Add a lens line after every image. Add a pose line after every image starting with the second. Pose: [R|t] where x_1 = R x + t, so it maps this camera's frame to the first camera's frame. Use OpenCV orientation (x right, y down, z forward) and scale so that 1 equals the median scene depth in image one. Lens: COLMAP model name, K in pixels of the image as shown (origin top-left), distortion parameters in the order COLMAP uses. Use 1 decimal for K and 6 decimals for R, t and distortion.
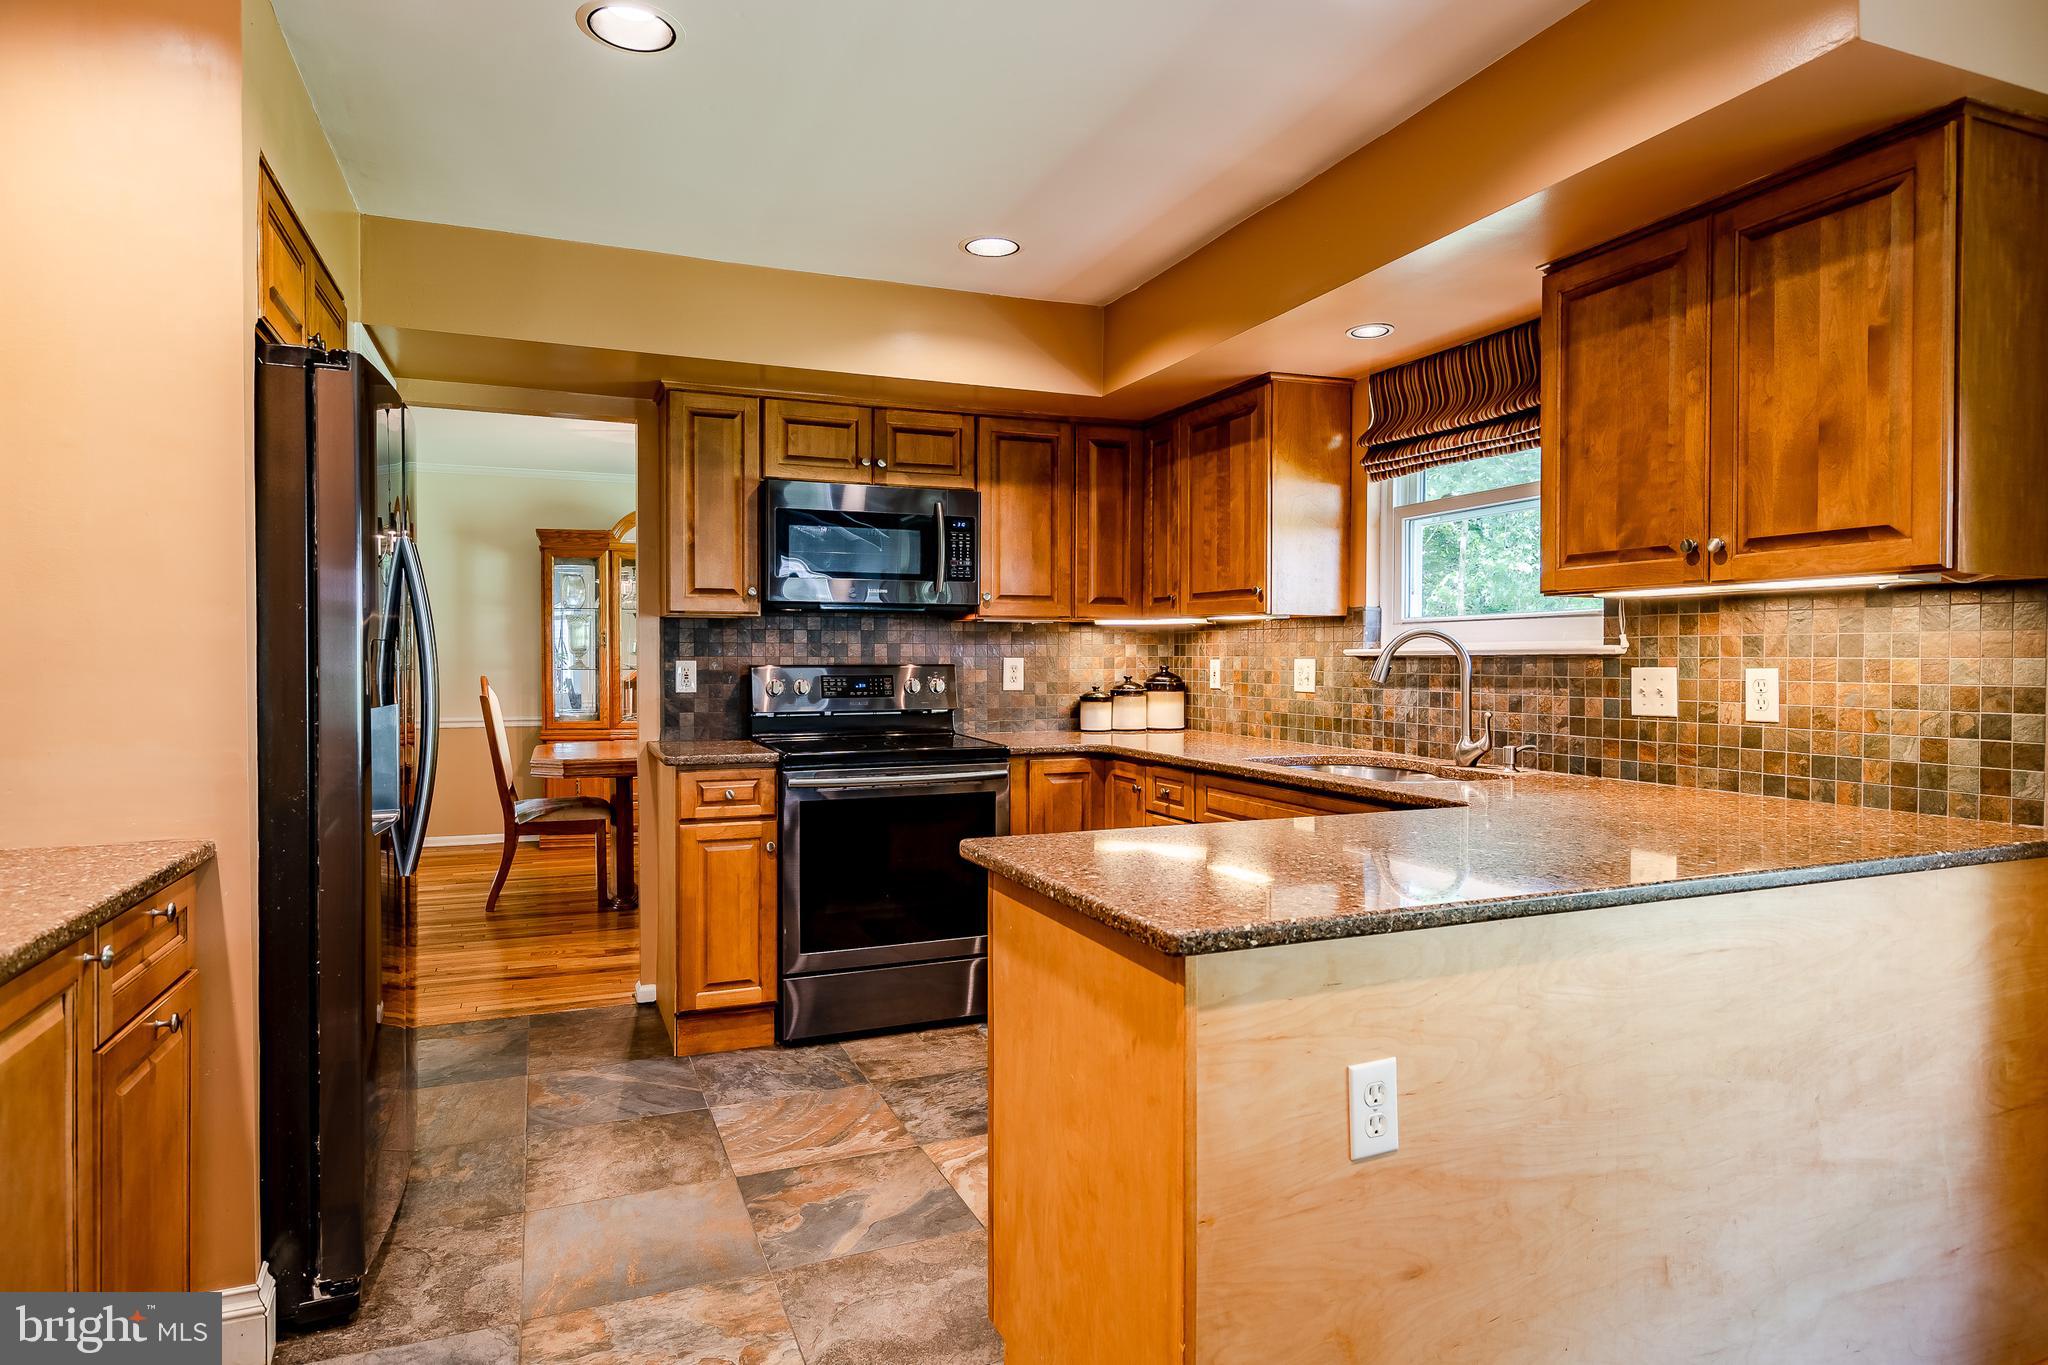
lens RADIAL K [[1141.1, 0, 1024.0], [0, 1141.1, 669.4], [0, 0, 1]] dist [0.006512, 0.000748]
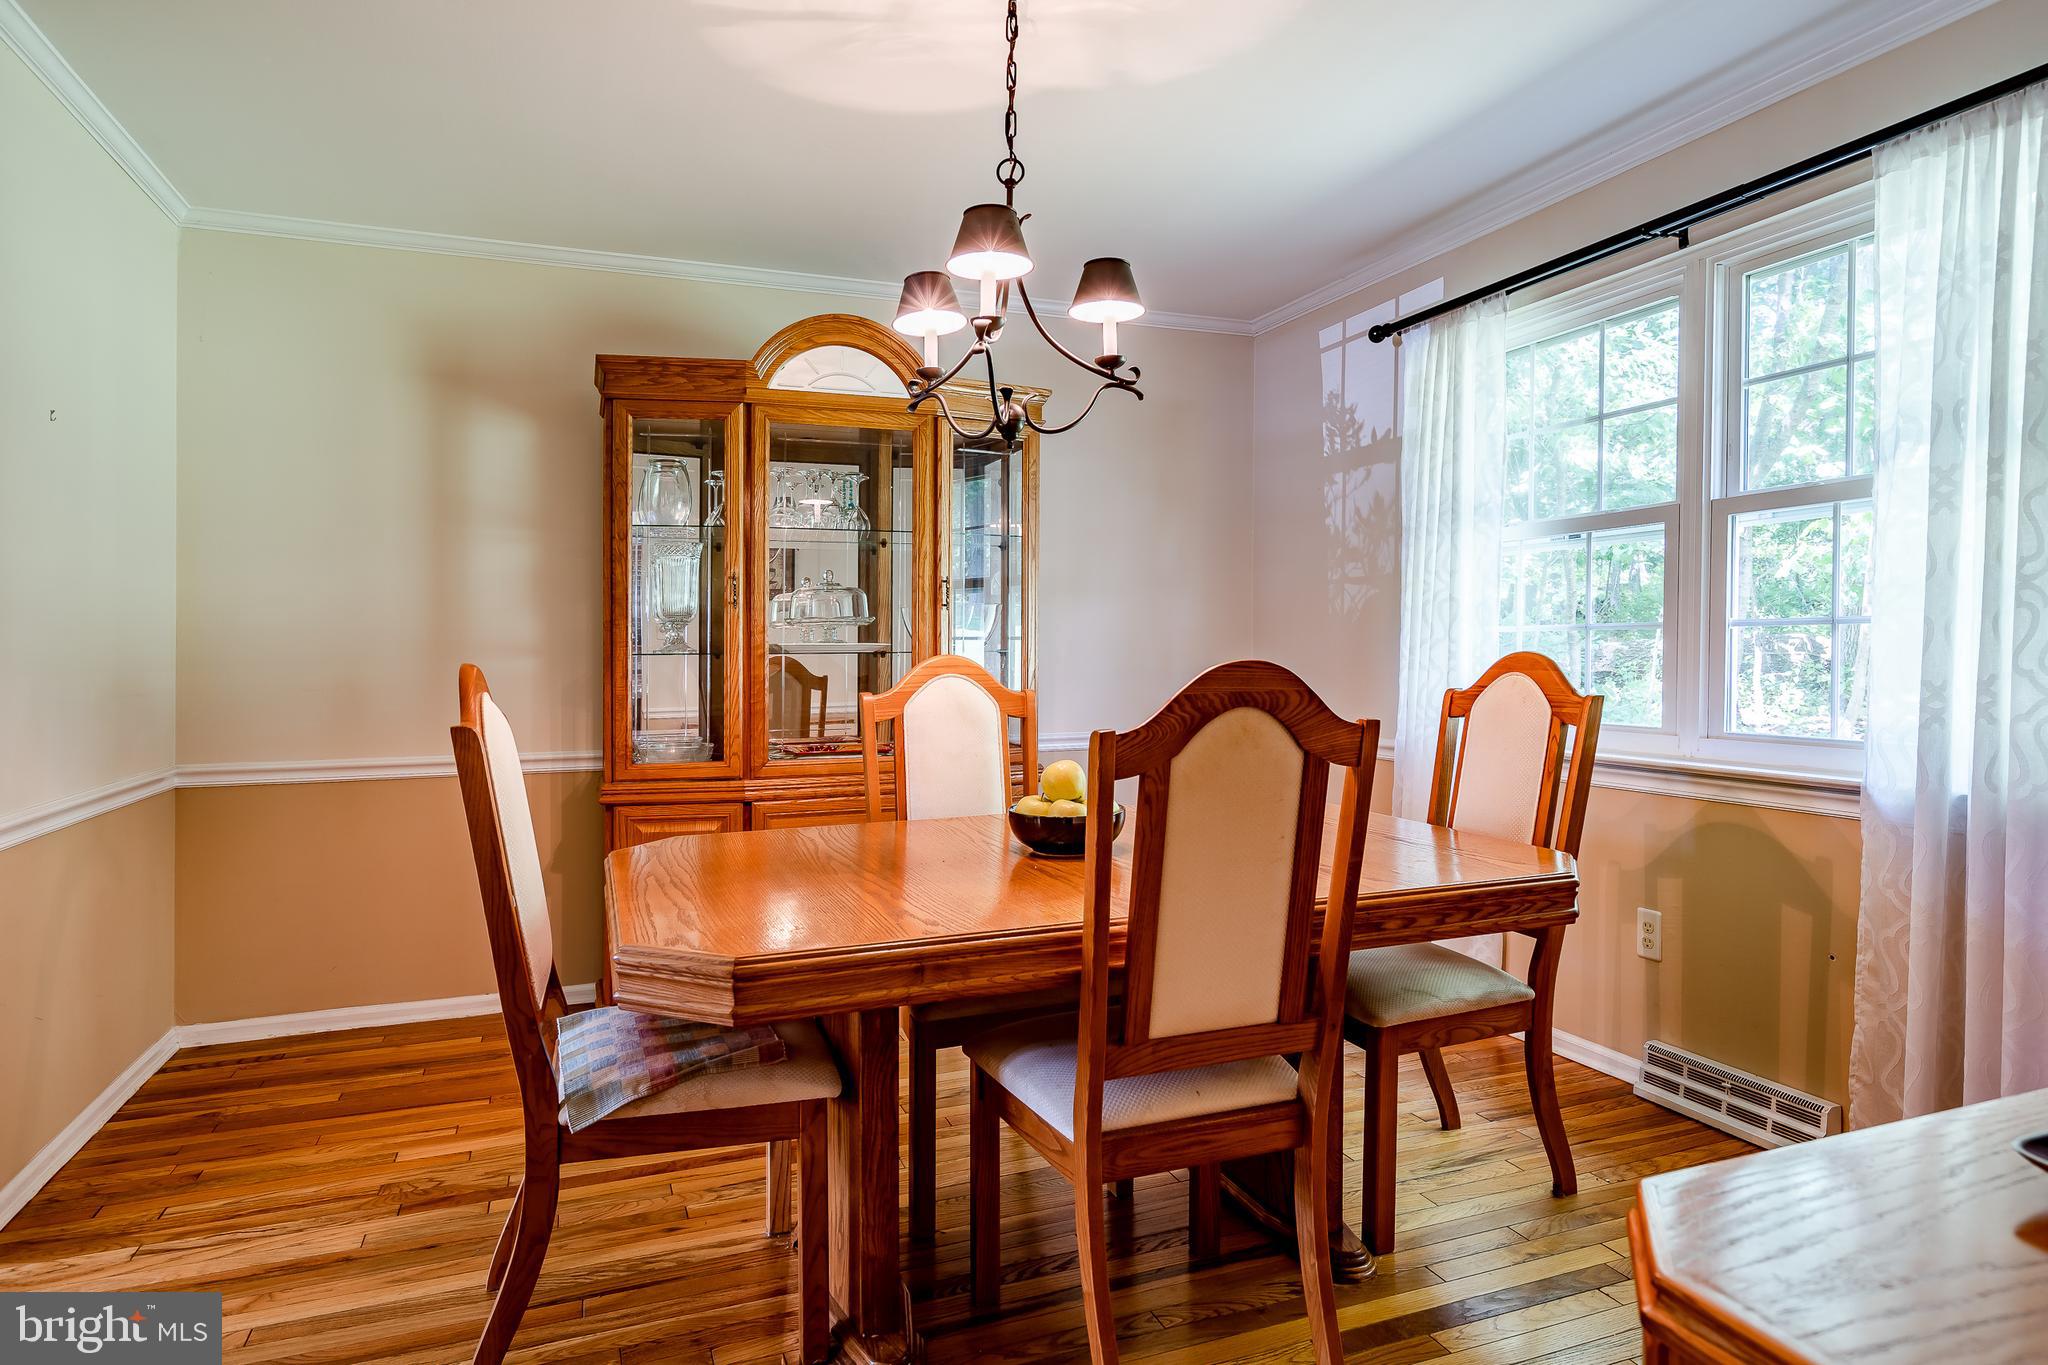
lens RADIAL K [[1190.6, 0, 1020.9], [0, 1190.6, 611.7], [0, 0, 1]] dist [0.007327, 0.000235]
pose [[0.999387, -0.012011, -0.032878, -0.452298], [0.010585, 0.999010, -0.043205, 0.010311], [0.033364, 0.042830, 0.998525, 0.991519]]
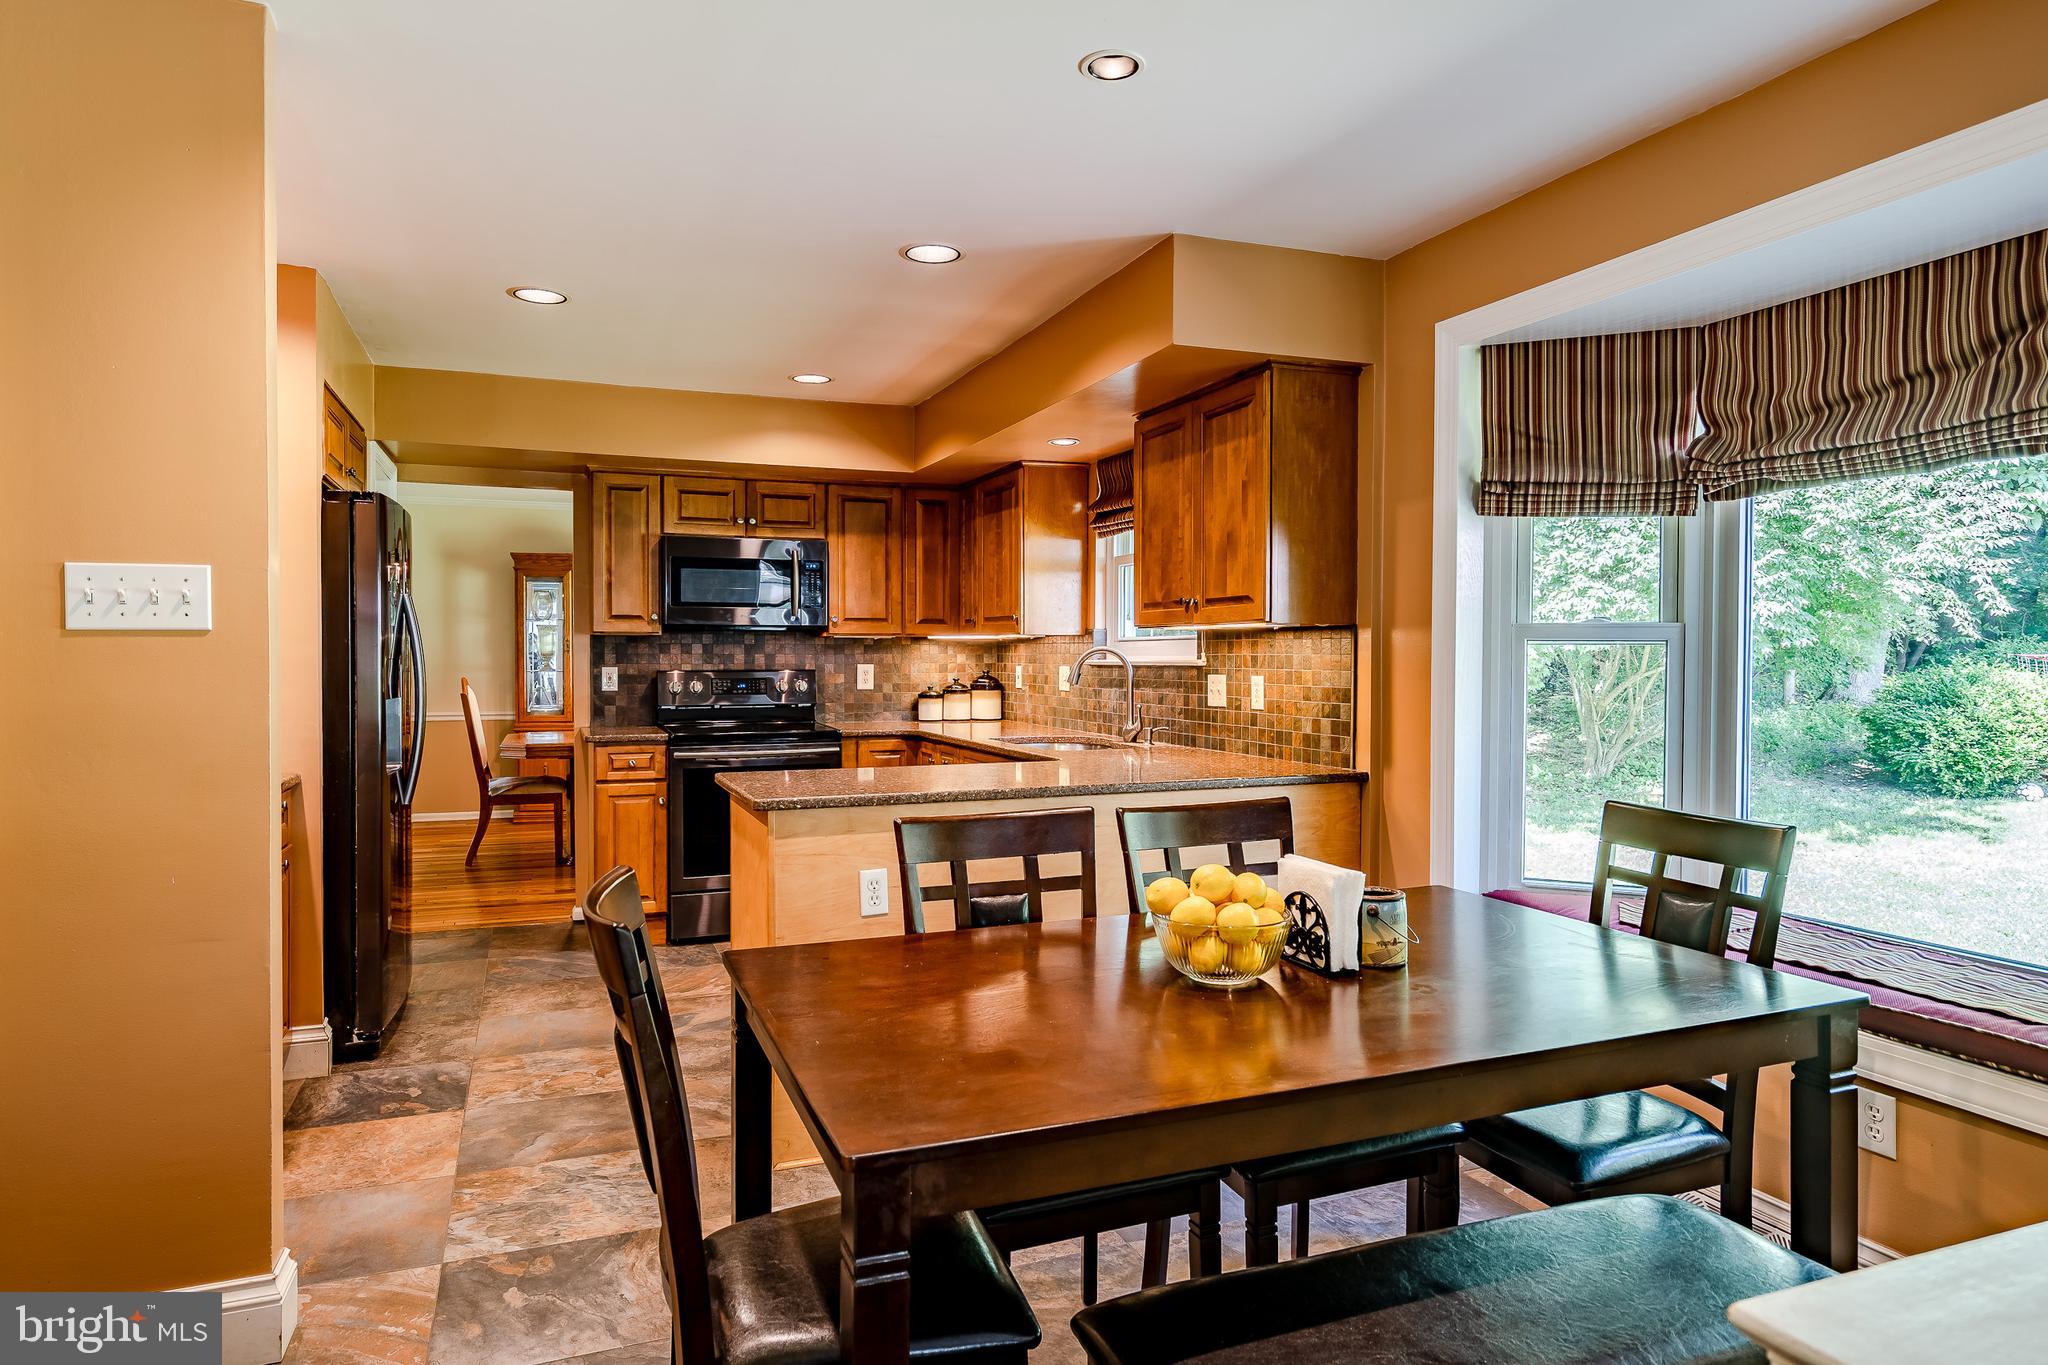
lens RADIAL K [[1190.6, 0, 1014.7], [0, 1190.6, 667.1], [0, 0, 1]] dist [0.007327, 0.000235]
pose [[0.999827, 0.000503, -0.018614, 0.228139], [-0.000516, 1.000000, -0.000733, -0.007658], [0.018614, 0.000743, 0.999826, -0.434976]]
